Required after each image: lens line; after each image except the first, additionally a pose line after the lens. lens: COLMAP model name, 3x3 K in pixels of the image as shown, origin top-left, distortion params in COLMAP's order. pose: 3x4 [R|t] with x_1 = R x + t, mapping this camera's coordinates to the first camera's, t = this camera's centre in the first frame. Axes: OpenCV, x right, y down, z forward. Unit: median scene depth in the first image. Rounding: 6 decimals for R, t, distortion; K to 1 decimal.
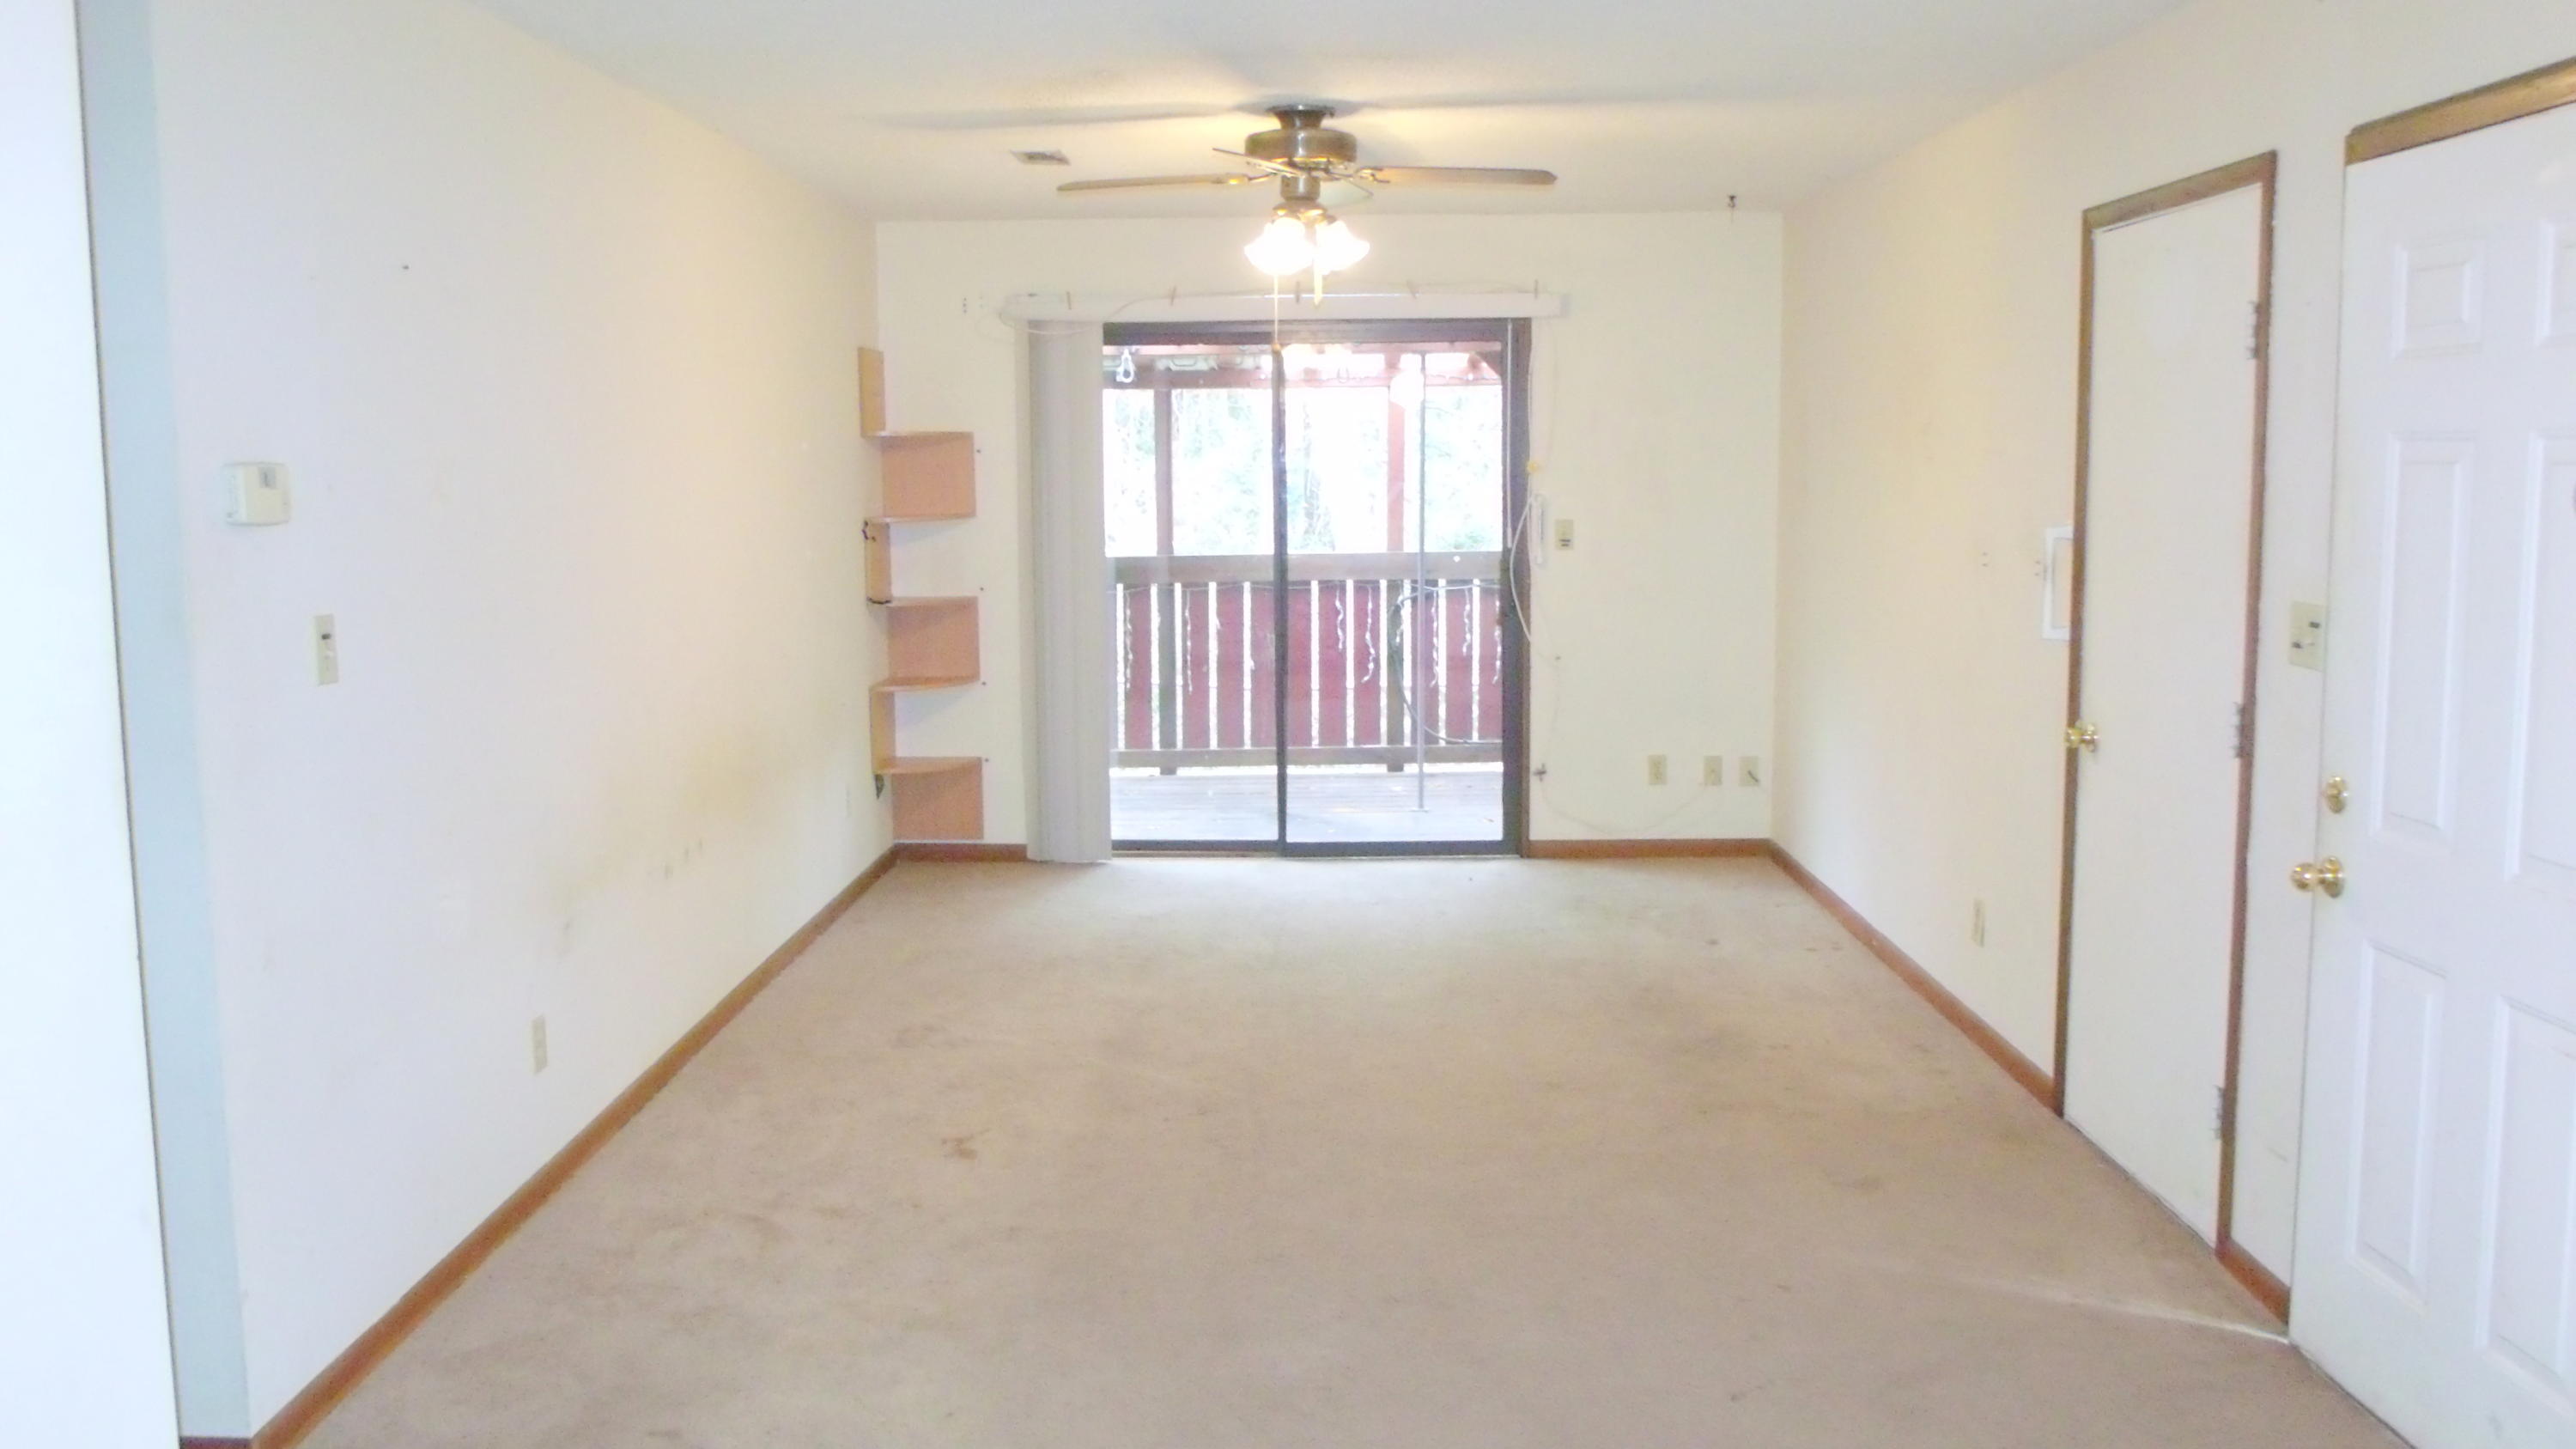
lens RADIAL K [[2051.4, 0, 1295.4], [0, 2051.4, 724.3], [0, 0, 1]] dist [-0.036933, -0.002305]
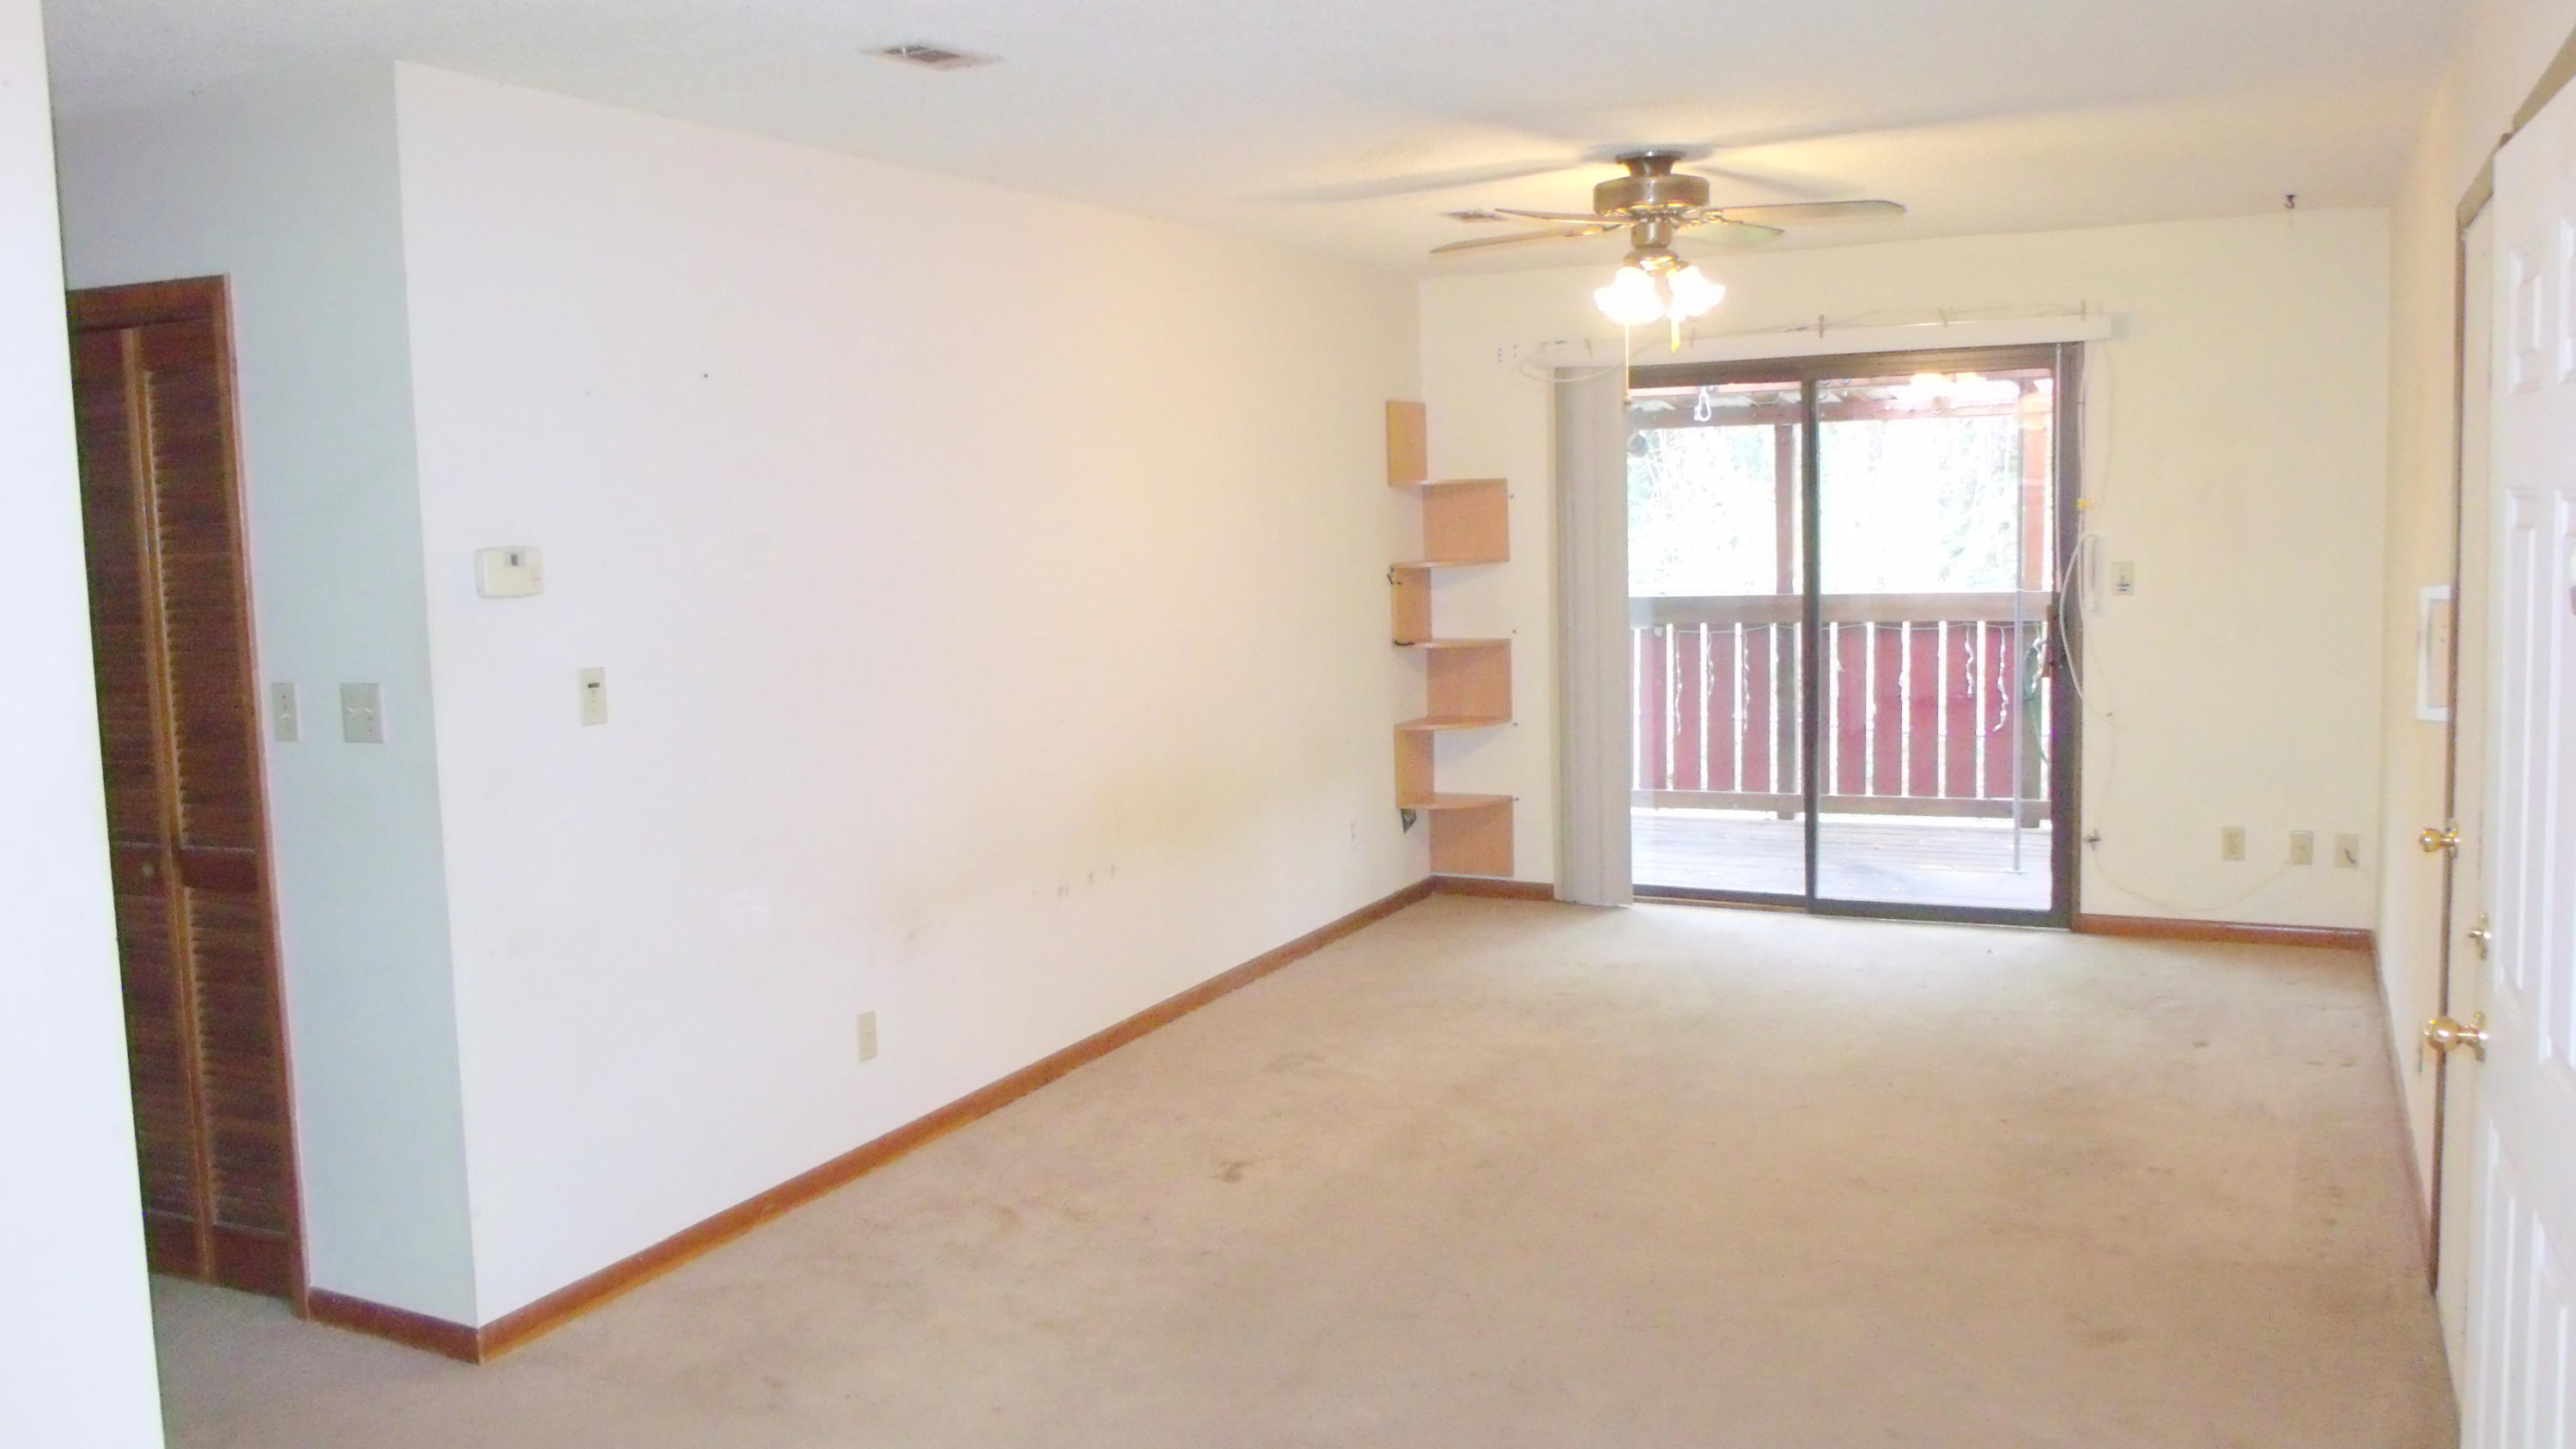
lens RADIAL K [[2051.4, 0, 1303.6], [0, 2051.4, 716.2], [0, 0, 1]] dist [-0.036933, -0.002305]
pose [[0.902688, 0.027717, -0.429402, 0.194241], [-0.033634, 0.999415, -0.006196, -0.014010], [0.428979, 0.020036, 0.903092, 0.033501]]
